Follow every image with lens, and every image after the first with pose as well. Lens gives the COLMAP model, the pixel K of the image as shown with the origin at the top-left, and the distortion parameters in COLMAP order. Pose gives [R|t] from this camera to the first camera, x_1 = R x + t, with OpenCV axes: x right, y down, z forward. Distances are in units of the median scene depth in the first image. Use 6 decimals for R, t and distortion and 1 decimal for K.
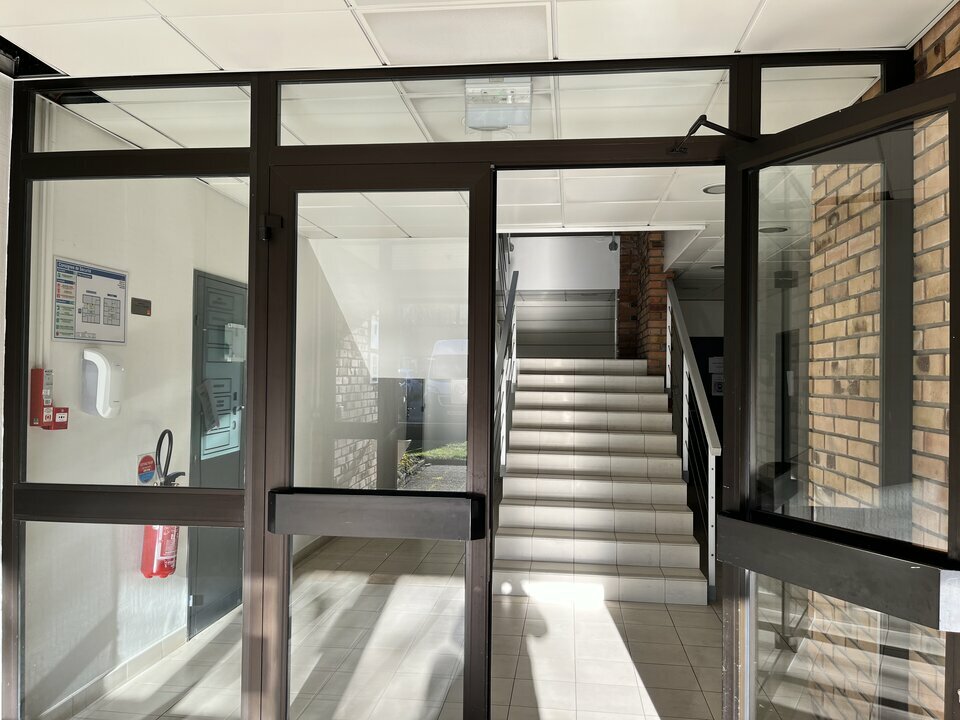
lens RADIAL K [[727.5, 0, 480.0], [0, 727.5, 360.0], [0, 0, 1]] dist [0.010185, 0.003465]
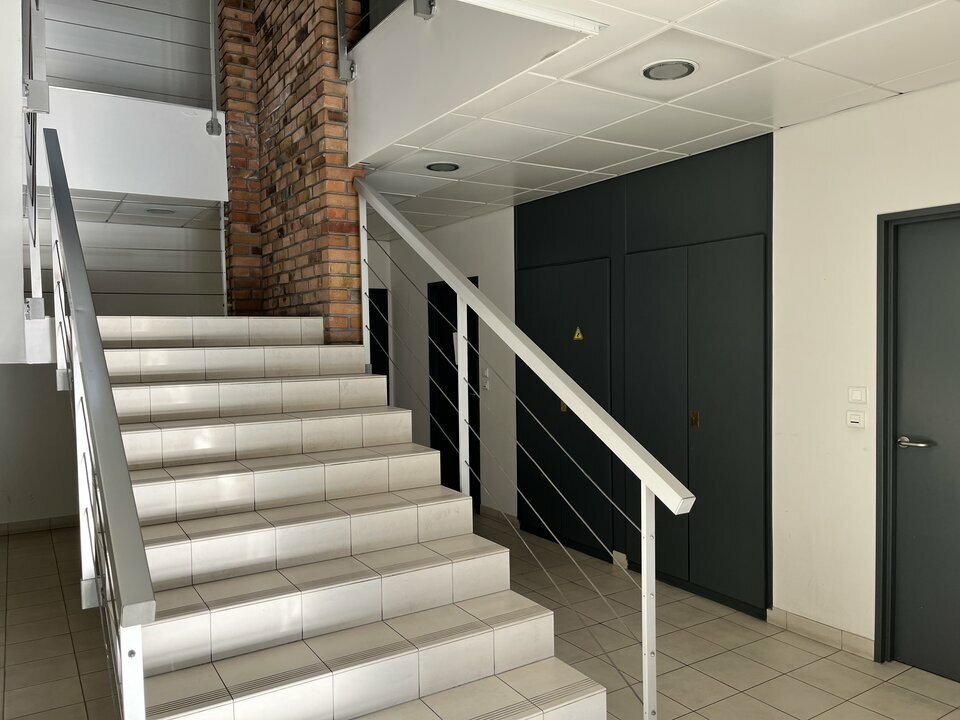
lens RADIAL K [[727.5, 0, 480.0], [0, 727.5, 360.0], [0, 0, 1]] dist [0.010185, 0.003465]
pose [[0.767621, -0.046102, 0.639244, -0.046267], [0.013895, 0.998372, 0.055317, 0.003303], [-0.640754, -0.033580, 0.767012, 0.471272]]
